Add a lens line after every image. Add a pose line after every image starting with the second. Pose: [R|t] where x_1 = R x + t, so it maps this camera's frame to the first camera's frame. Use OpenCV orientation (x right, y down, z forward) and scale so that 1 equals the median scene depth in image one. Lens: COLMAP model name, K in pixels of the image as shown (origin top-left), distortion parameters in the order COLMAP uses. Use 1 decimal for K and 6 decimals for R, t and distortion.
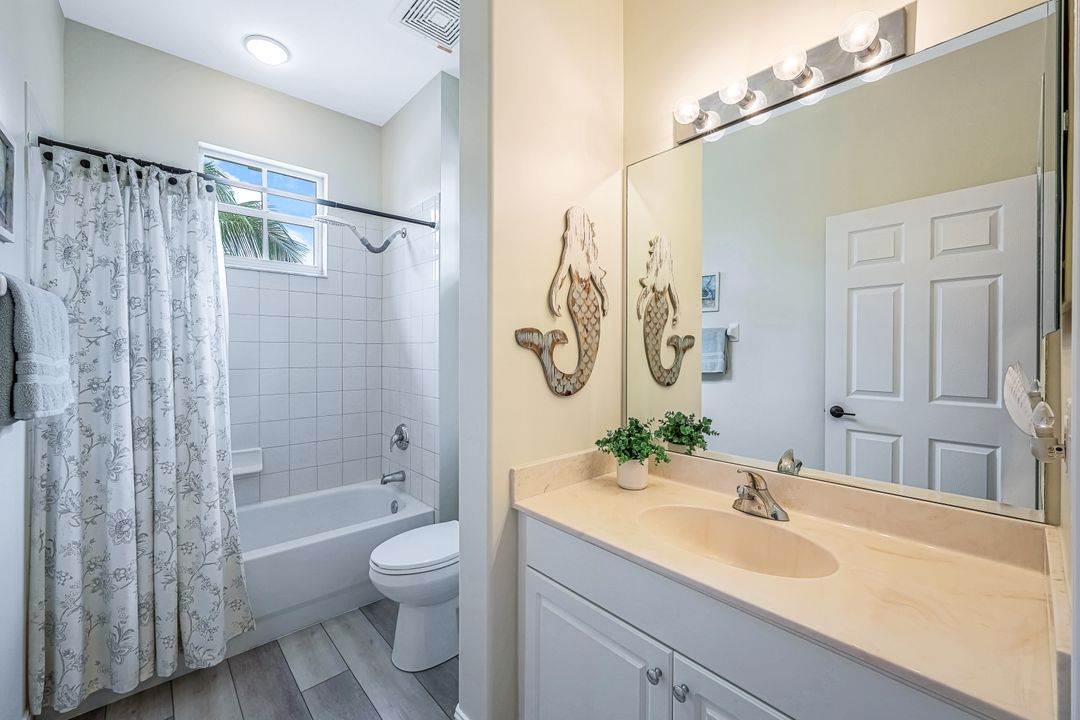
lens RADIAL K [[436.3, 0, 538.5], [0, 436.3, 354.7], [0, 0, 1]] dist [0.001470, 0.000279]
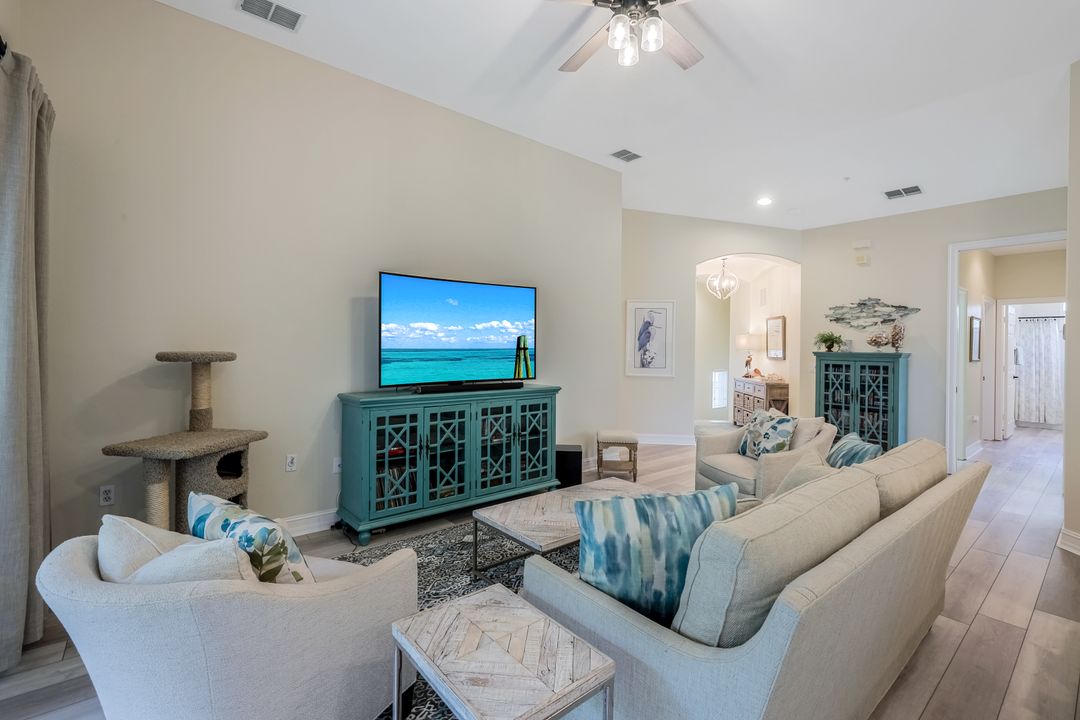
lens RADIAL K [[472.9, 0, 523.8], [0, 472.9, 346.5], [0, 0, 1]] dist [0.000938, -0.000204]
pose [[-0.070224, -0.003117, -0.997526, 4.850622], [-0.022478, 0.999746, -0.001541, 0.021408], [0.997278, 0.022314, -0.070276, -4.431718]]
